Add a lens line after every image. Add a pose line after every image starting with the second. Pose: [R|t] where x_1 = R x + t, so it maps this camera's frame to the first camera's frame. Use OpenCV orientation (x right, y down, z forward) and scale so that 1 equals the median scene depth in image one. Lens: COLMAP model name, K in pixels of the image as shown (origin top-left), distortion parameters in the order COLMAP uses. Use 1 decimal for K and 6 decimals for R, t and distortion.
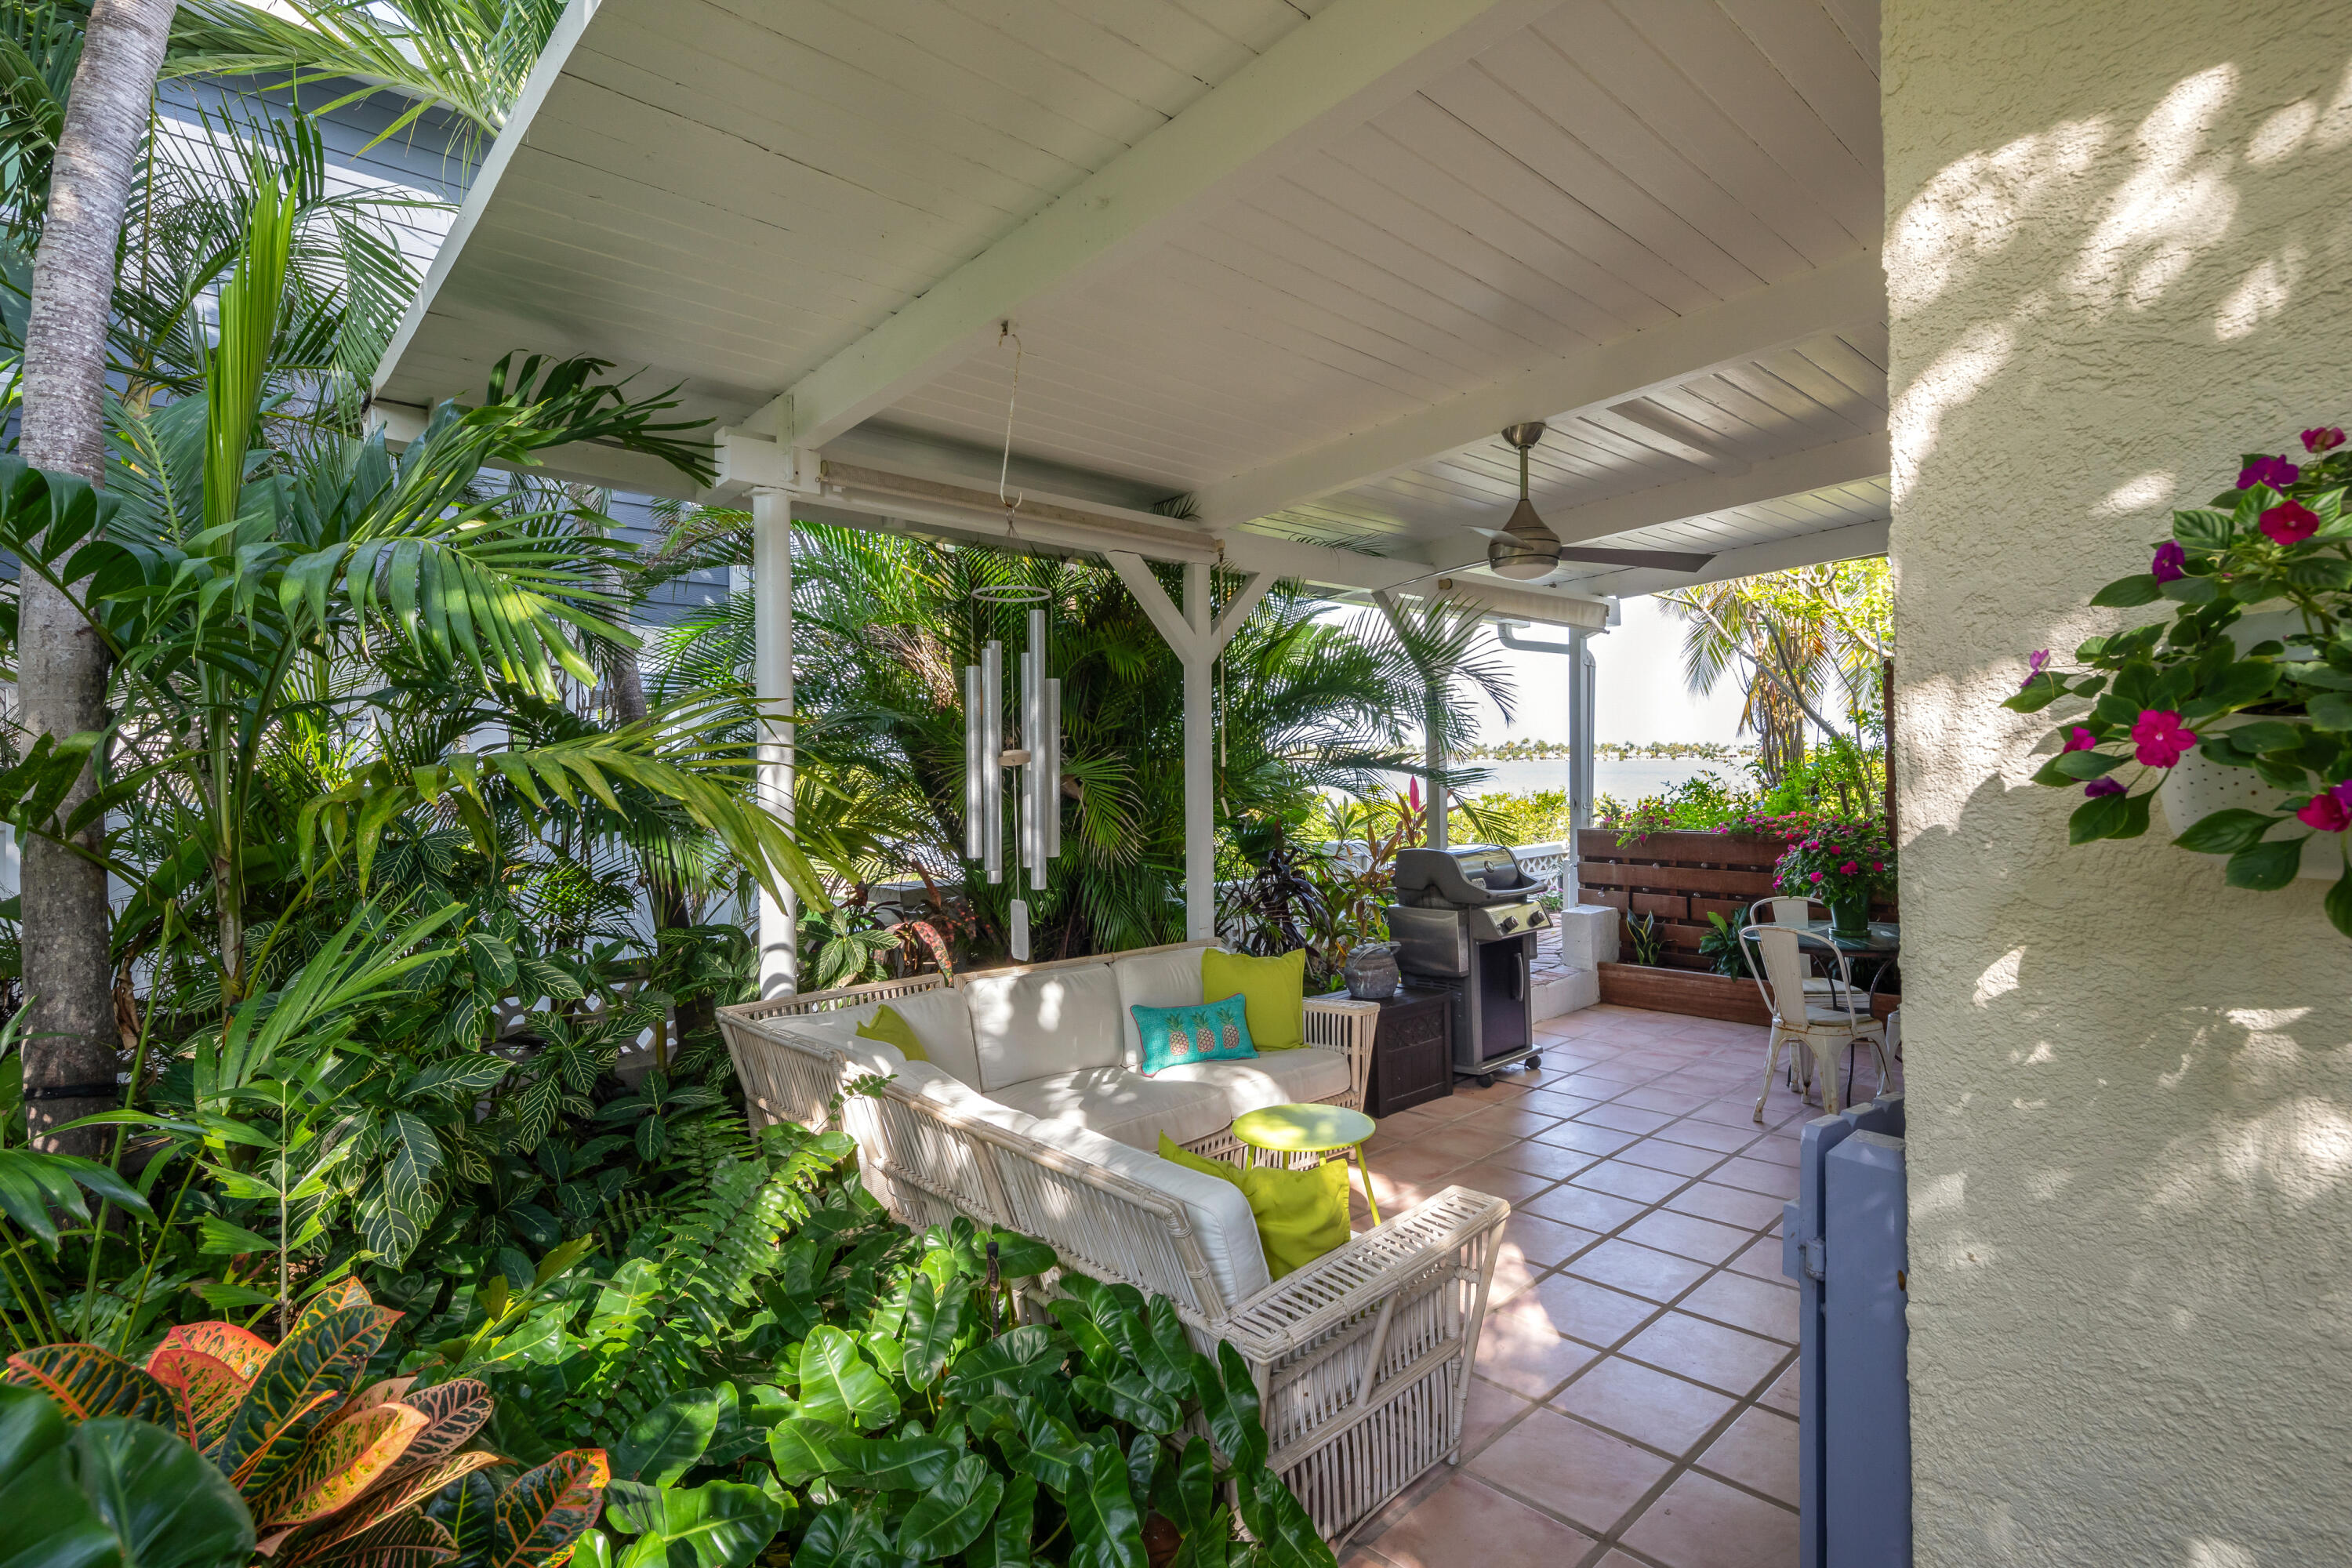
lens RADIAL K [[1089.5, 0, 1186.9], [0, 1089.5, 774.1], [0, 0, 1]] dist [0.000492, 0.000256]
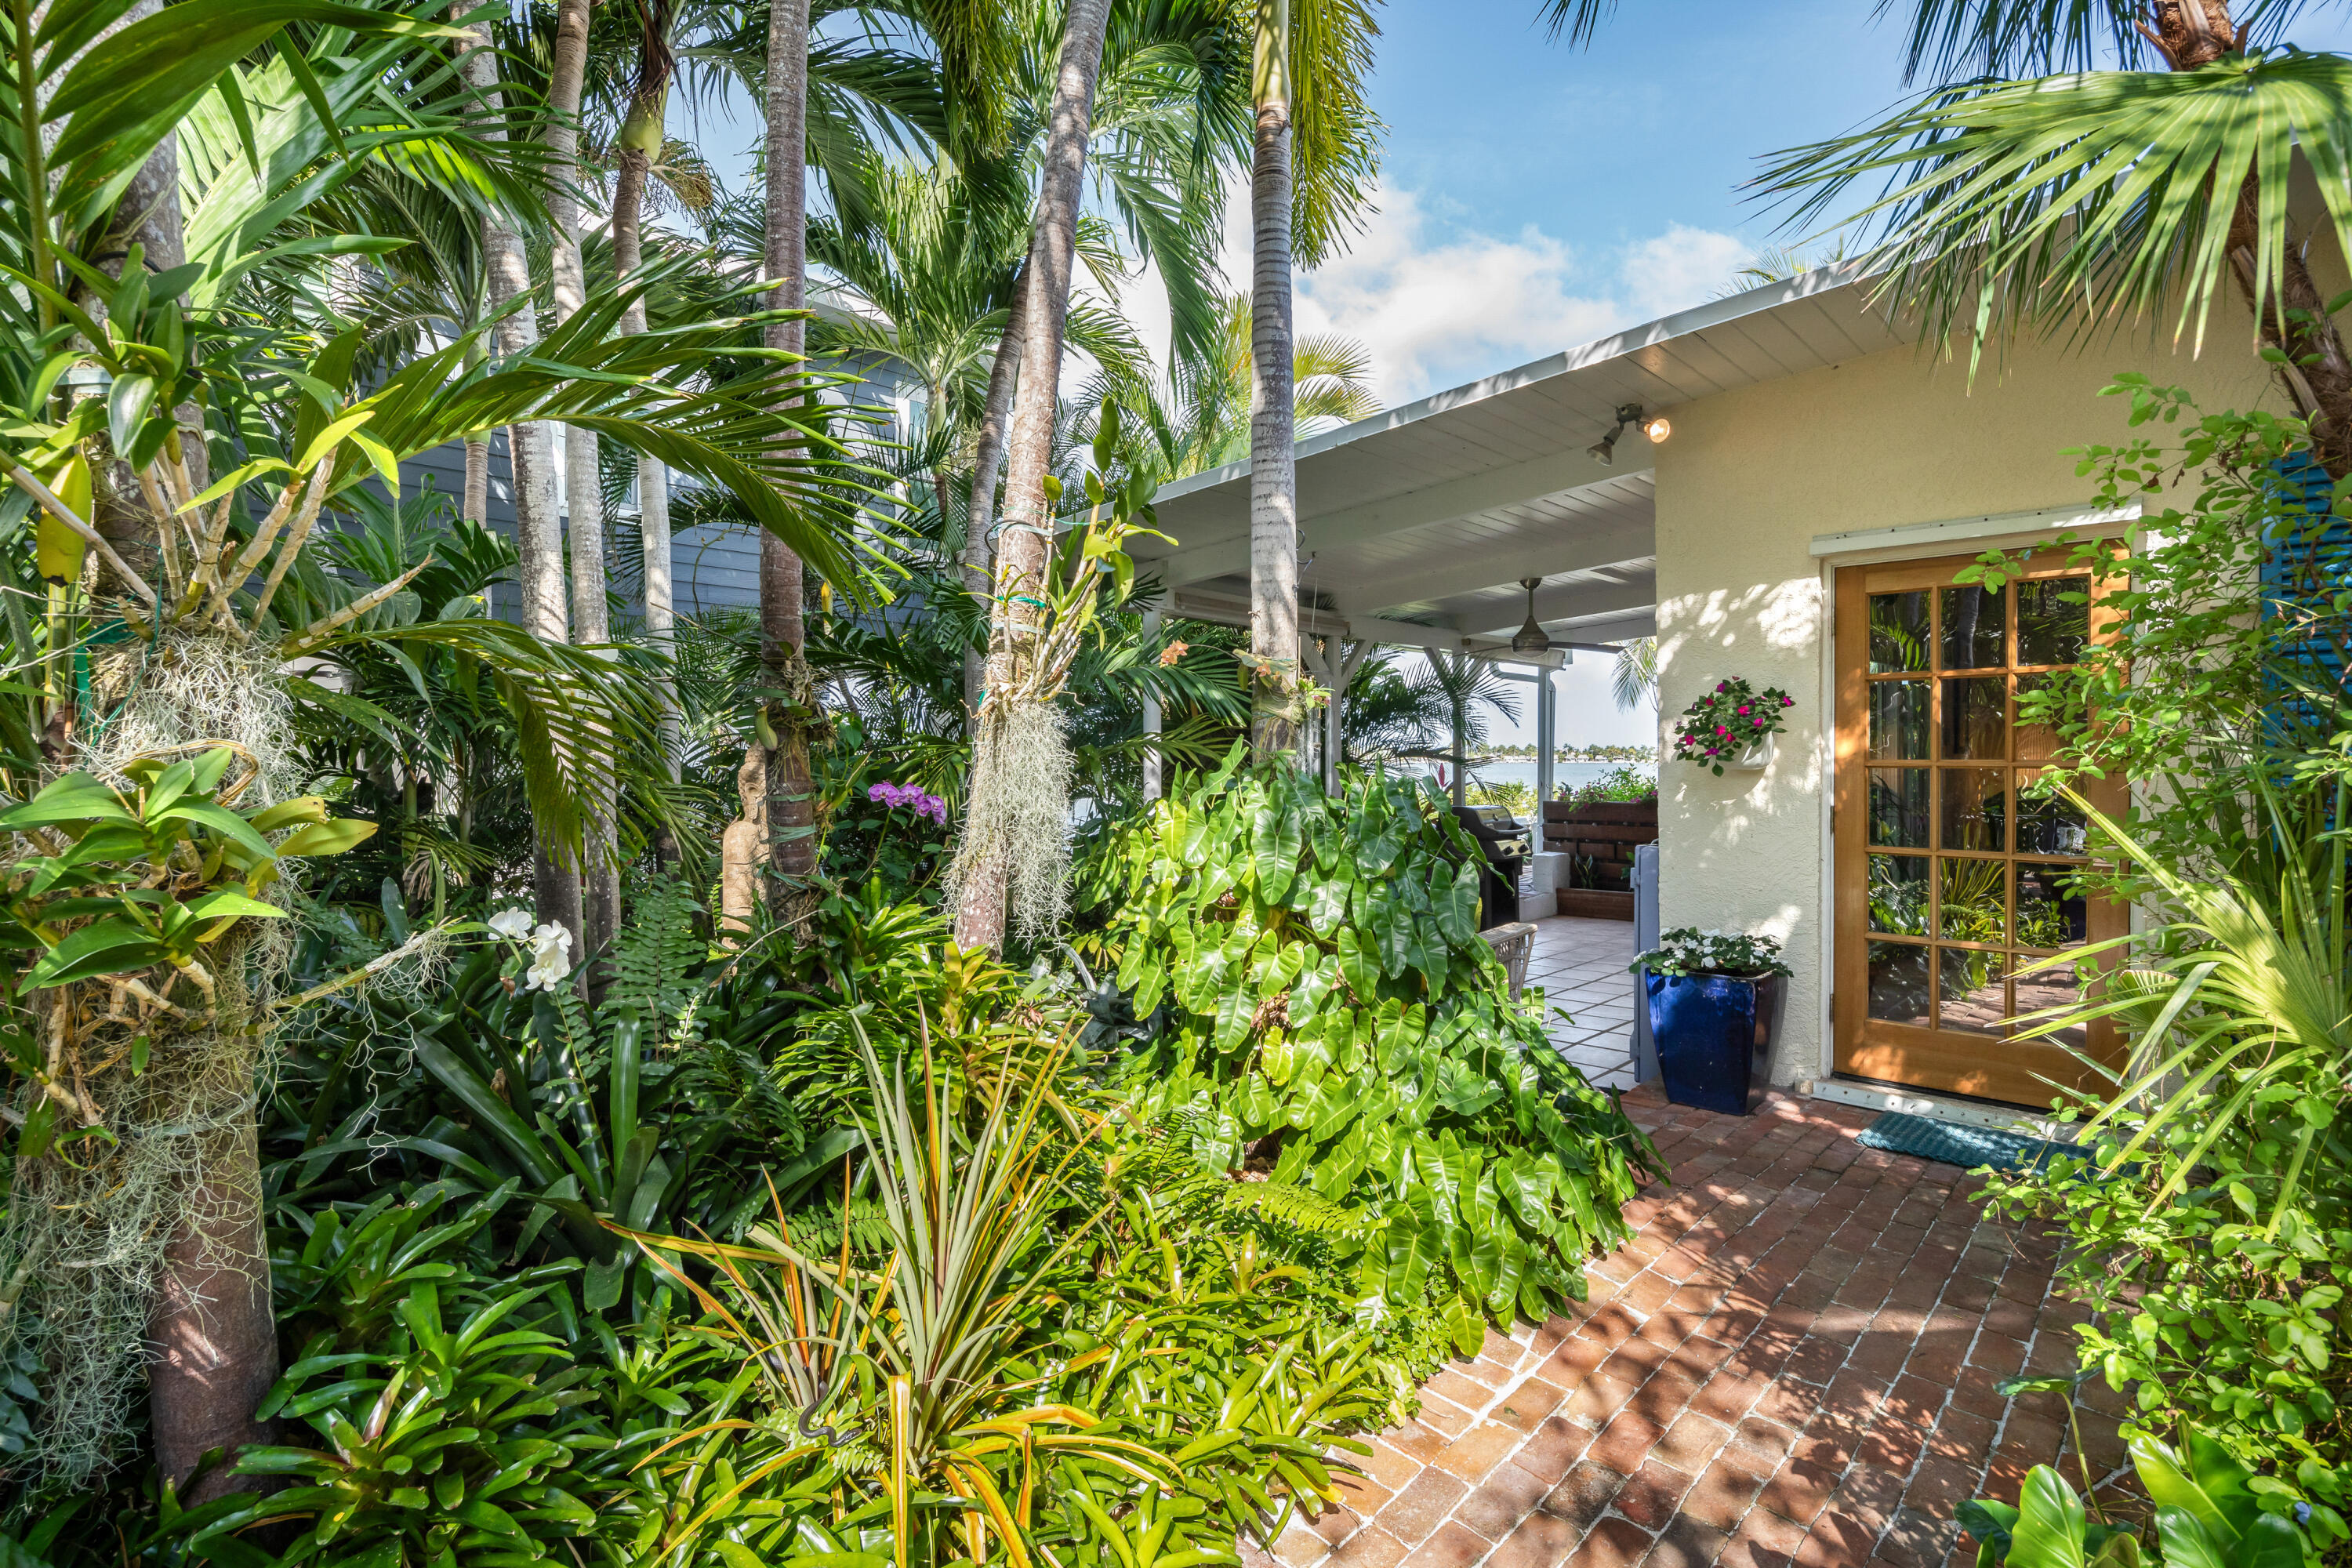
lens RADIAL K [[1089.5, 0, 1186.9], [0, 1089.5, 774.1], [0, 0, 1]] dist [0.000492, 0.000256]
pose [[0.998700, 0.008691, 0.050236, -0.267864], [-0.008662, 0.999962, -0.000797, 0.025413], [-0.050241, 0.000361, 0.998737, -0.611208]]
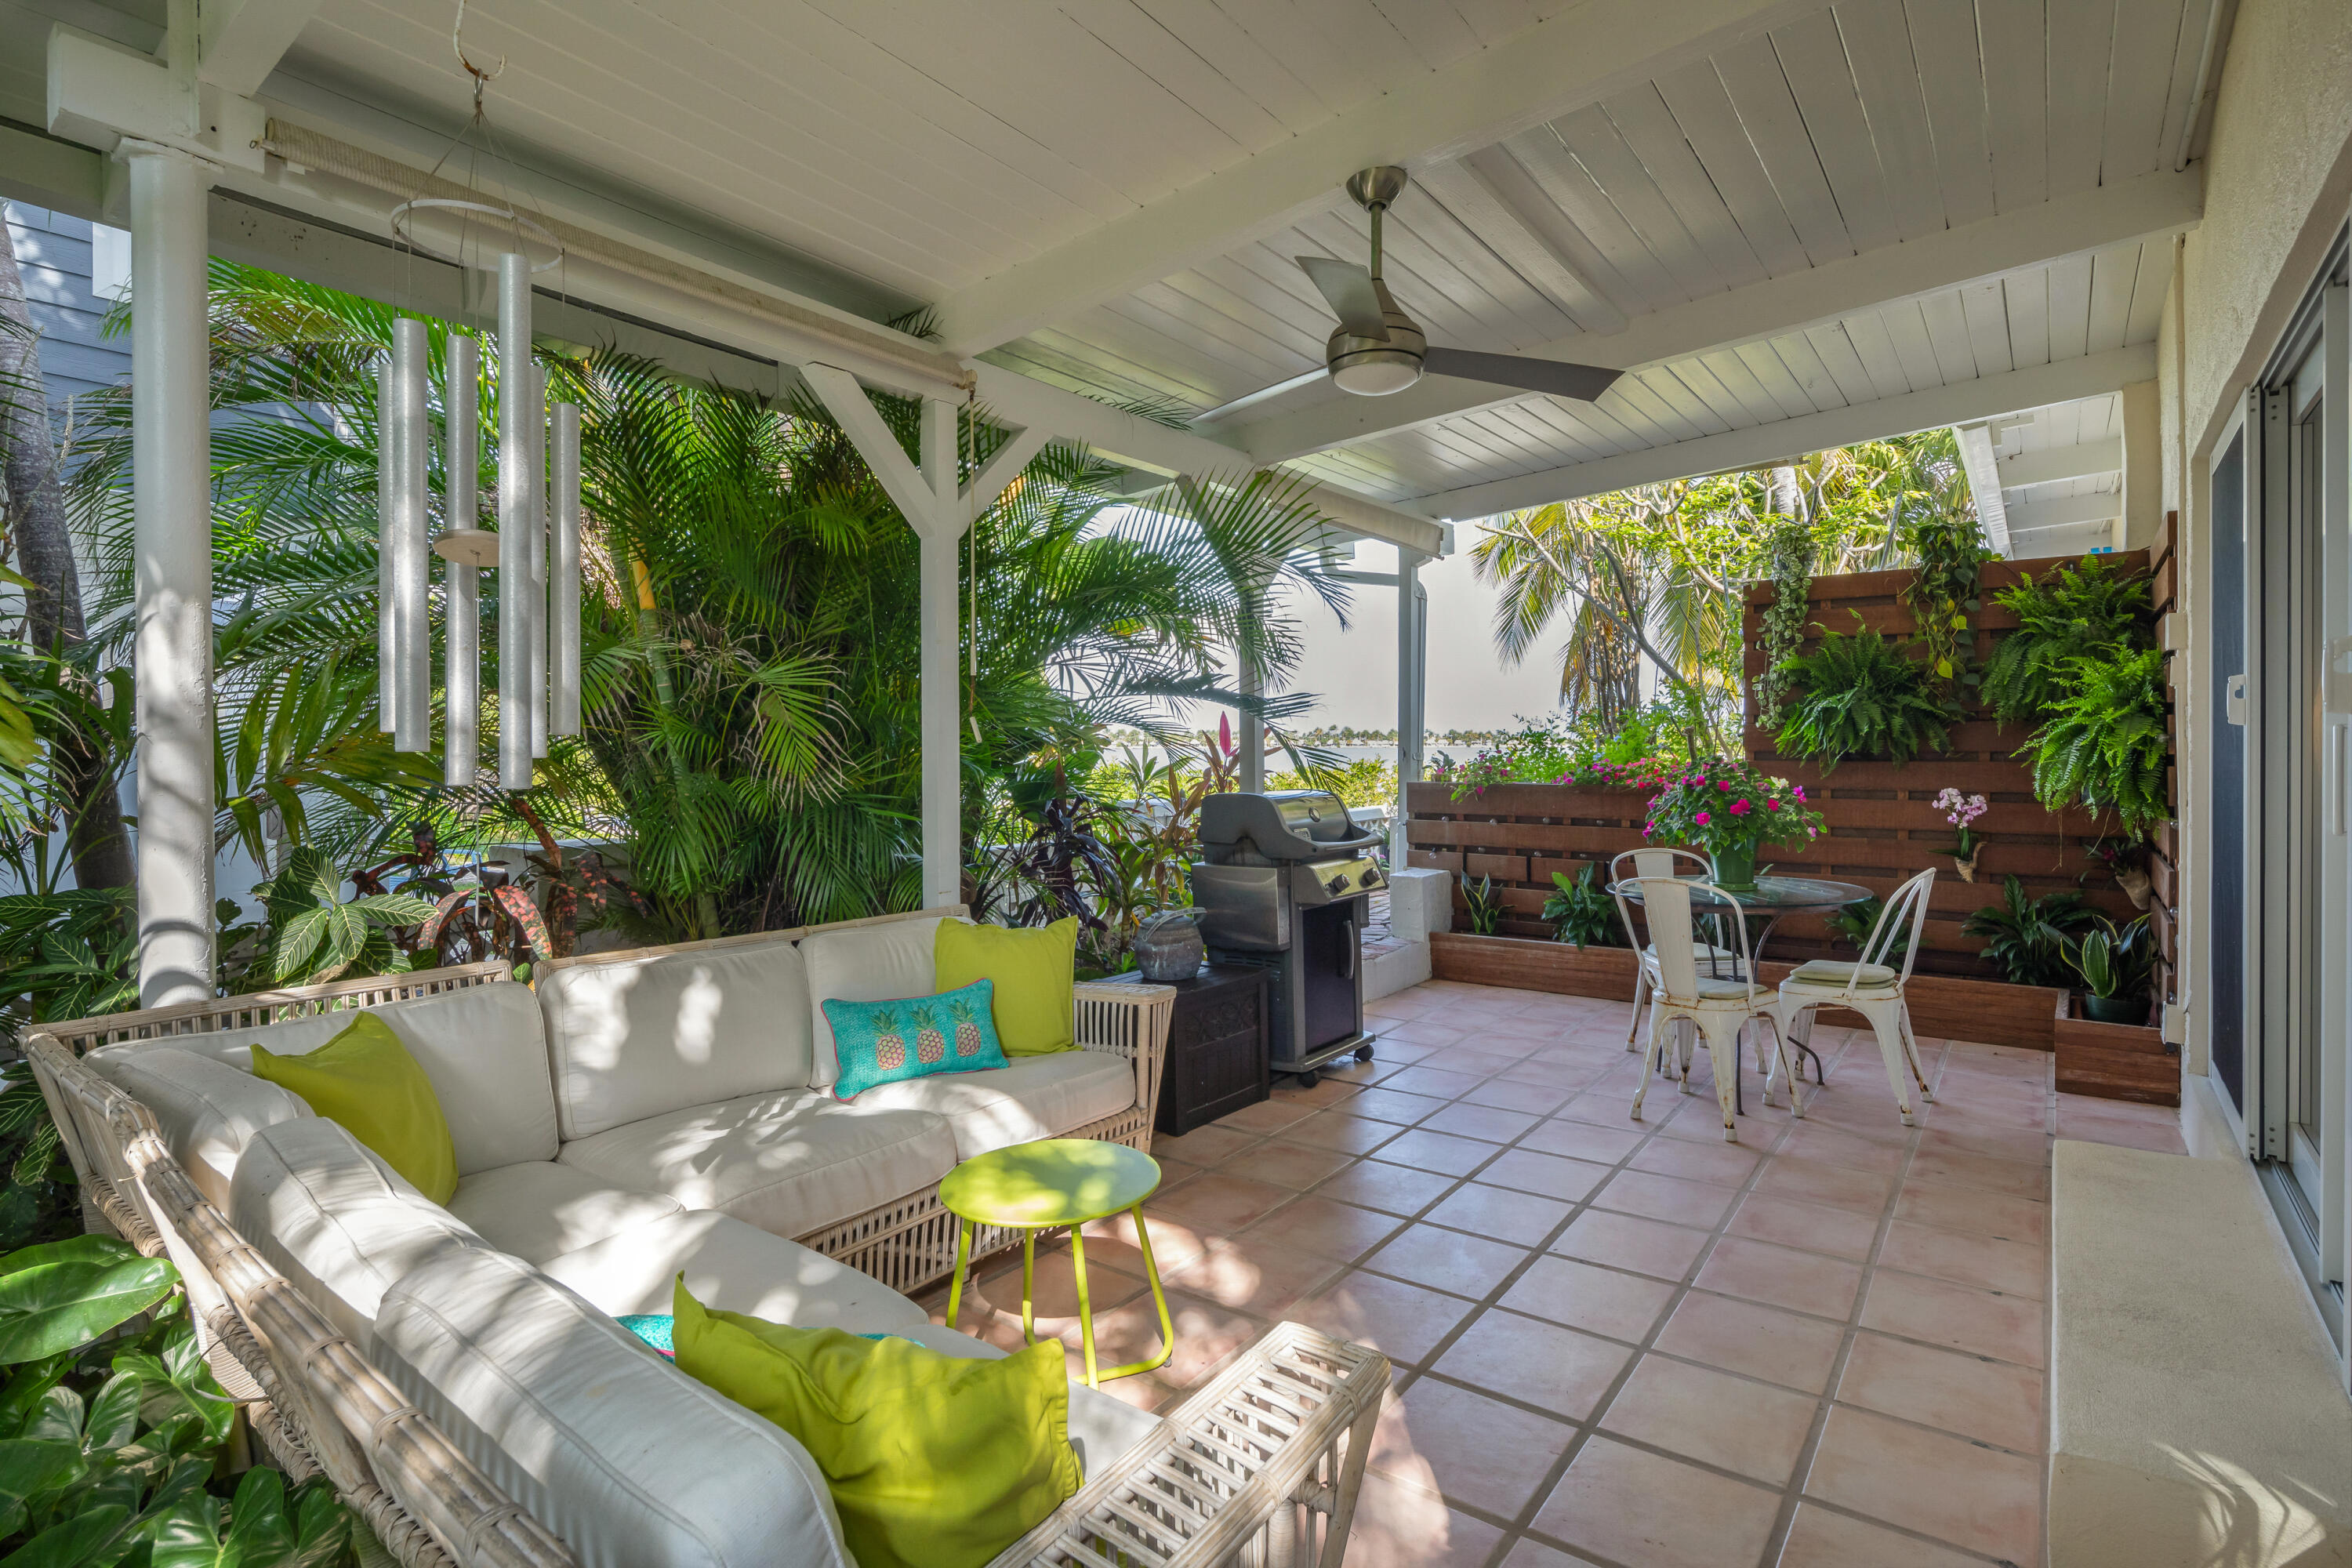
lens RADIAL K [[1089.5, 0, 1186.9], [0, 1089.5, 774.1], [0, 0, 1]] dist [0.000492, 0.000256]
pose [[0.985747, 0.004361, 0.168179, 0.047398], [-0.006532, 0.999902, 0.012359, 0.045369], [-0.168109, -0.013281, 0.985679, 0.217556]]
